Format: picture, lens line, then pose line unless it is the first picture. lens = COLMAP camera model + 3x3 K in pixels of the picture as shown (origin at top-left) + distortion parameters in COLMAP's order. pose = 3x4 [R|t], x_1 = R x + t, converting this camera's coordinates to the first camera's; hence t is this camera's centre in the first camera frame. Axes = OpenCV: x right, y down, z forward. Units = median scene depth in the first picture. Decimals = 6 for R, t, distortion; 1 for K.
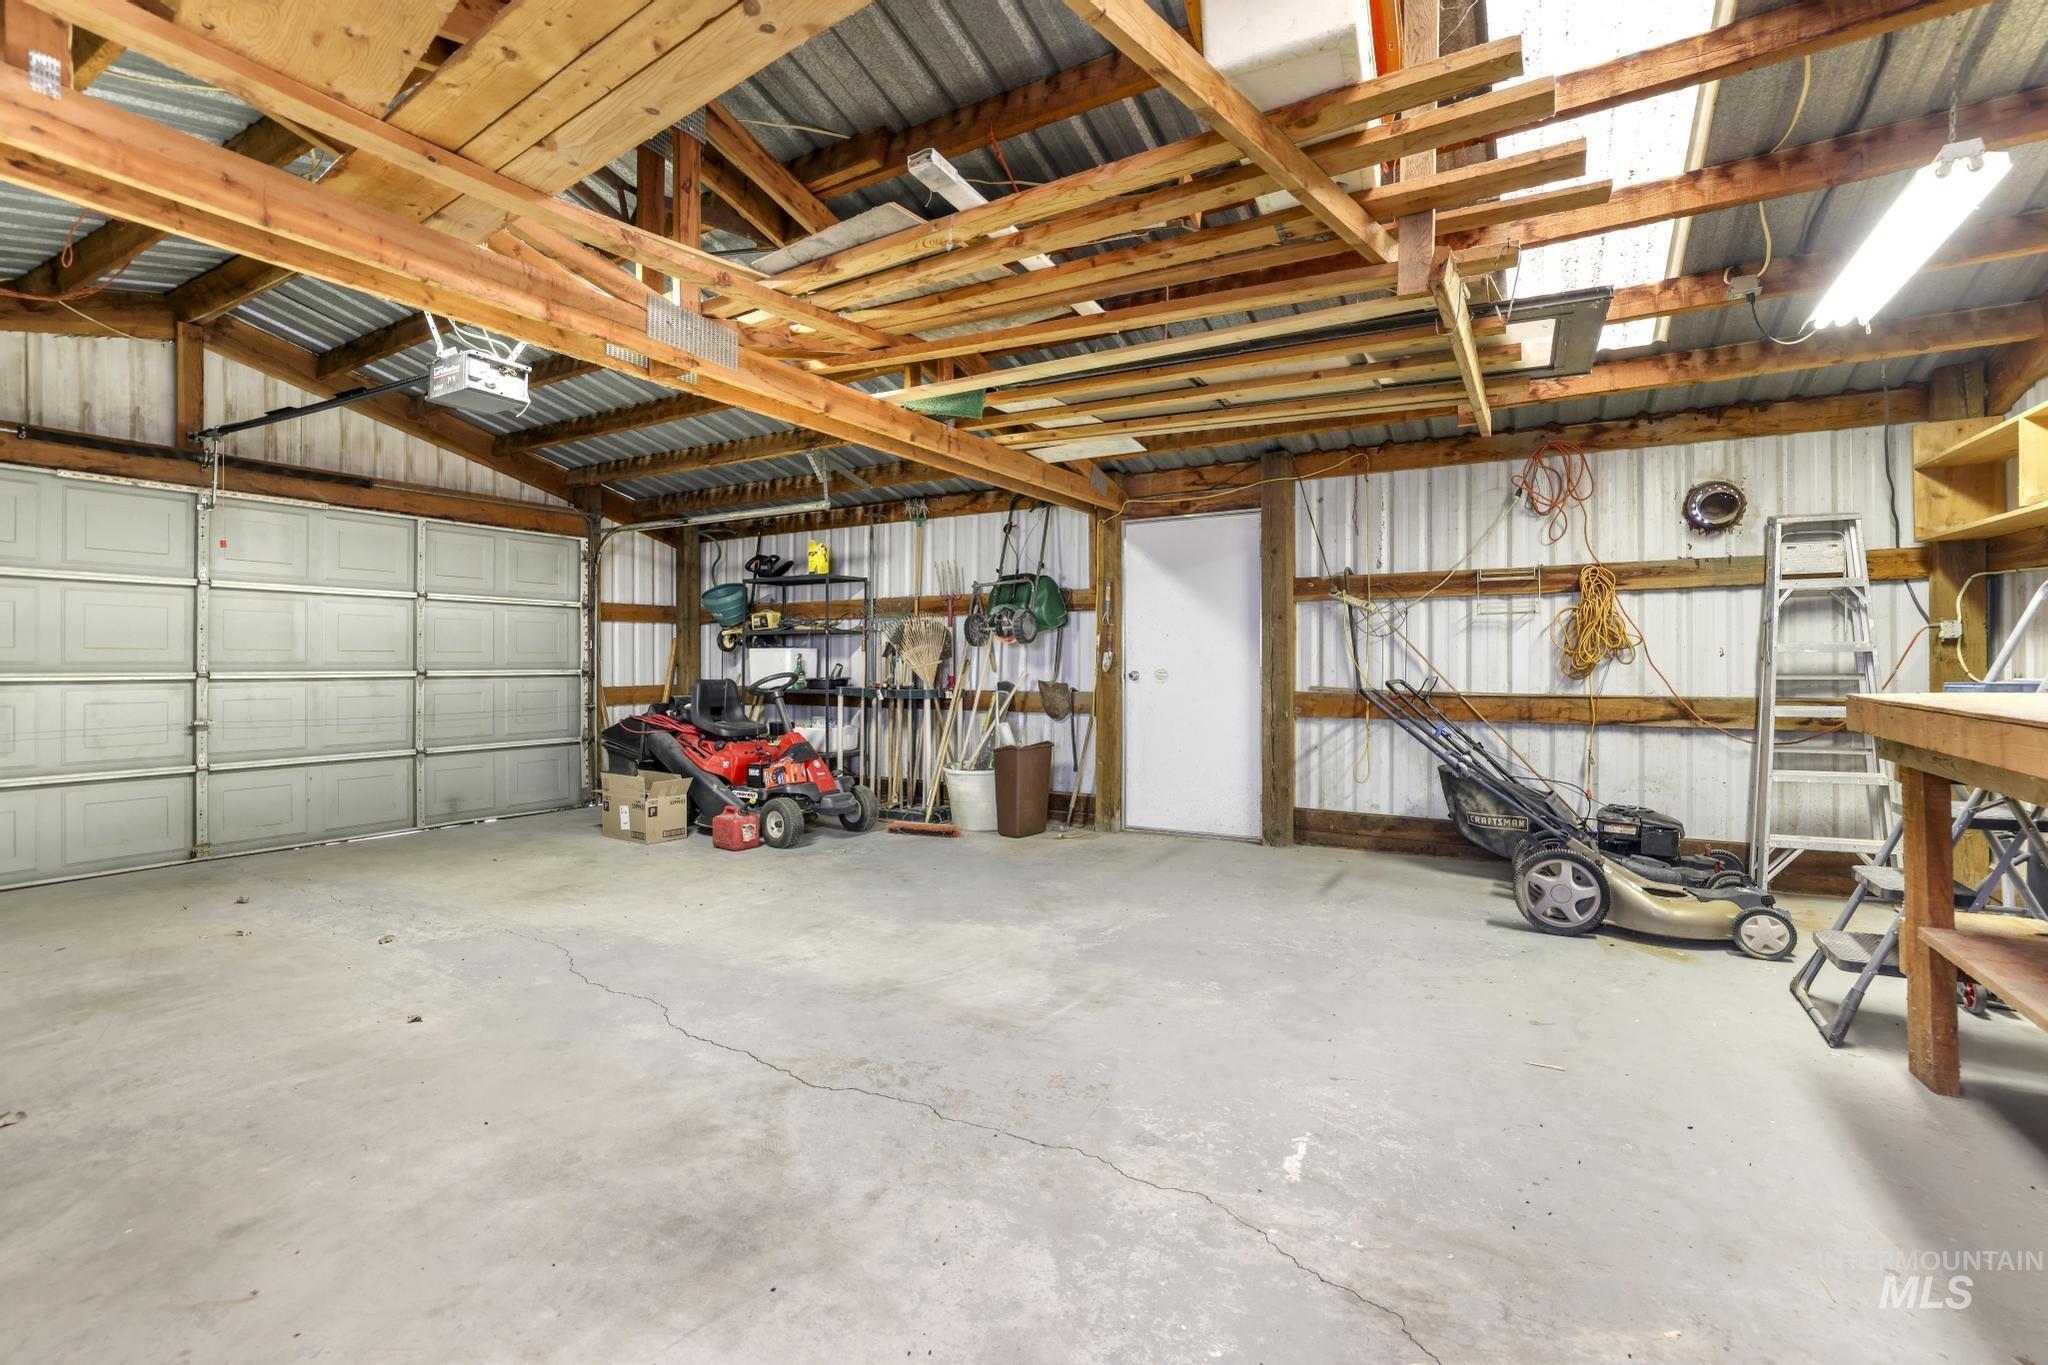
lens RADIAL K [[899.1, 0, 1002.3], [0, 899.1, 654.3], [0, 0, 1]] dist [-0.049016, 0.017636]
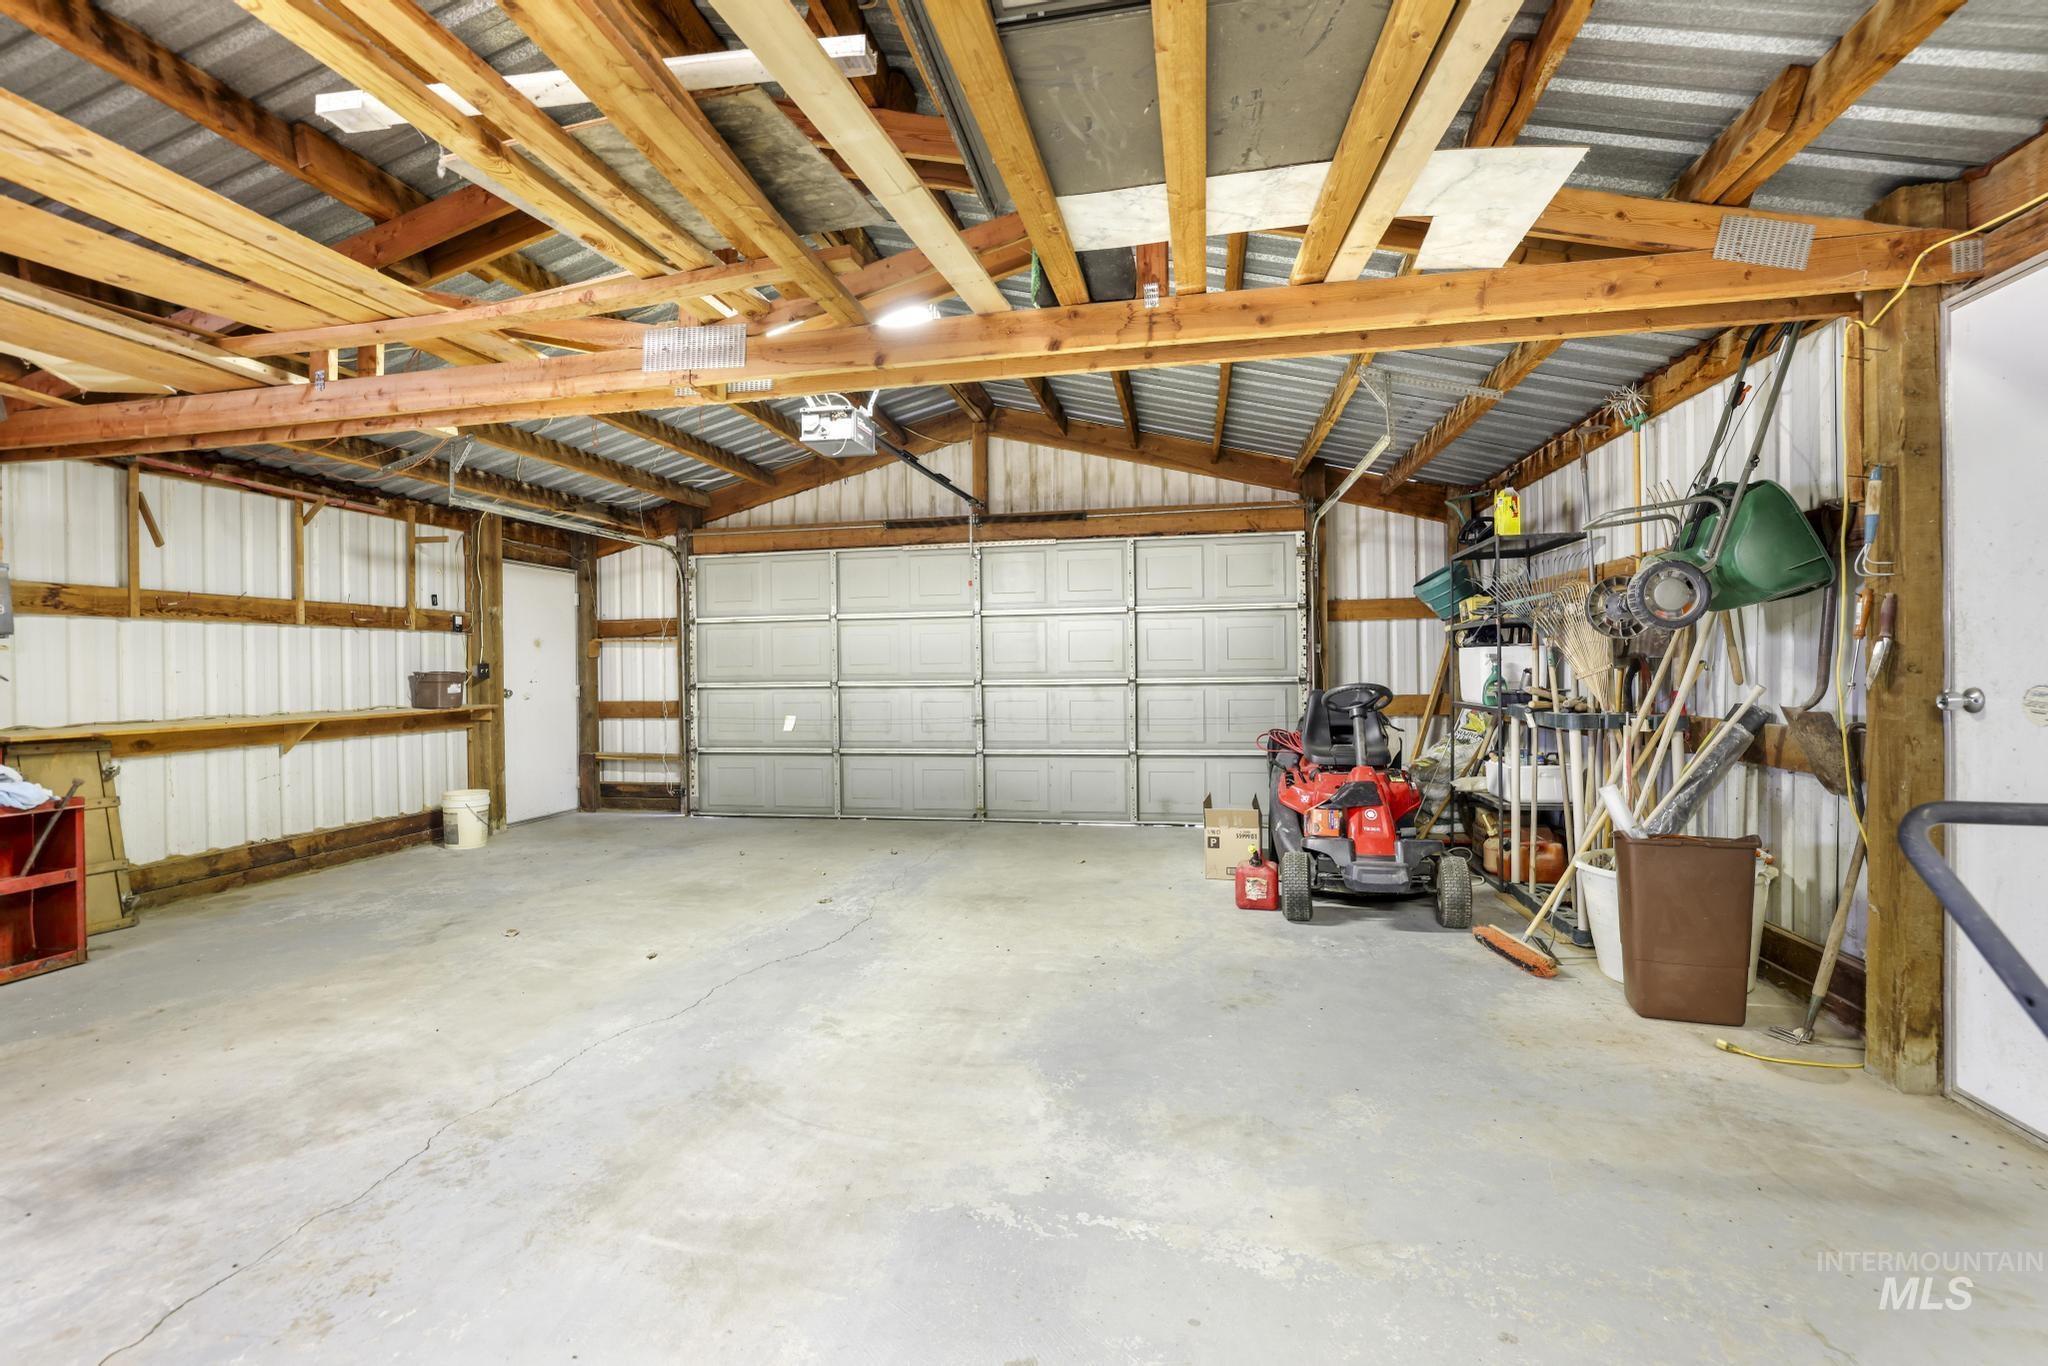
lens RADIAL K [[907.0, 0, 1010.8], [0, 907.0, 671.8], [0, 0, 1]] dist [-0.050699, 0.018531]
pose [[0.352188, -0.002420, -0.935926, 0.534893], [0.021289, 0.999759, 0.005426, 0.001739], [0.935687, -0.021836, 0.352155, 0.743312]]
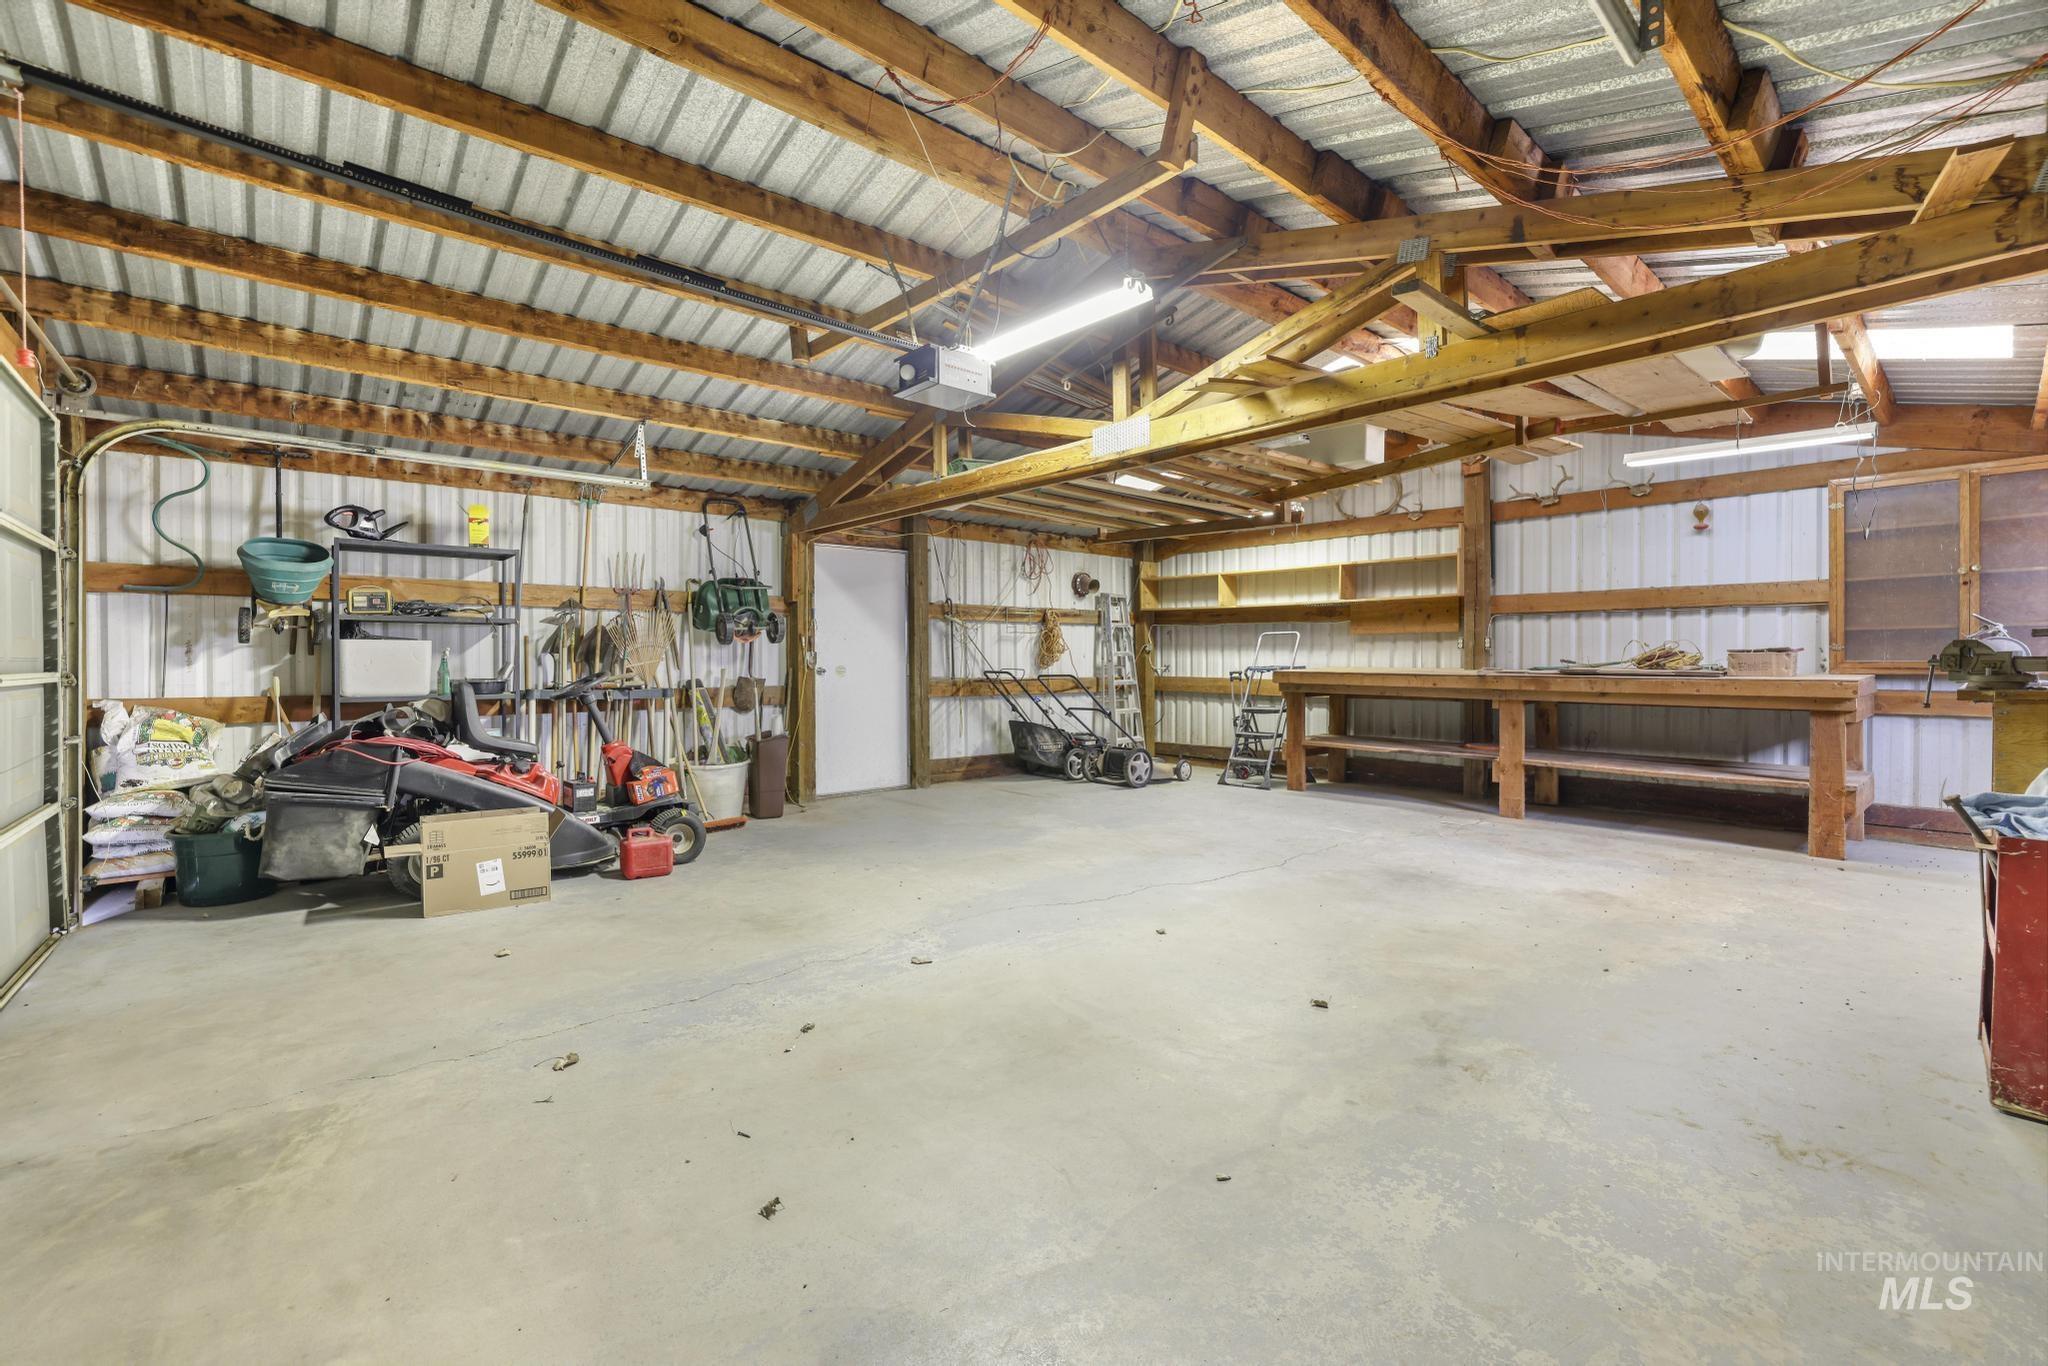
lens RADIAL K [[907.0, 0, 1010.8], [0, 907.0, 671.8], [0, 0, 1]] dist [-0.050699, 0.018531]
pose [[0.310336, -0.010087, 0.950573, -1.441708], [-0.009115, 0.999866, 0.013586, 0.008803], [-0.950583, -0.012881, 0.310203, 0.573694]]
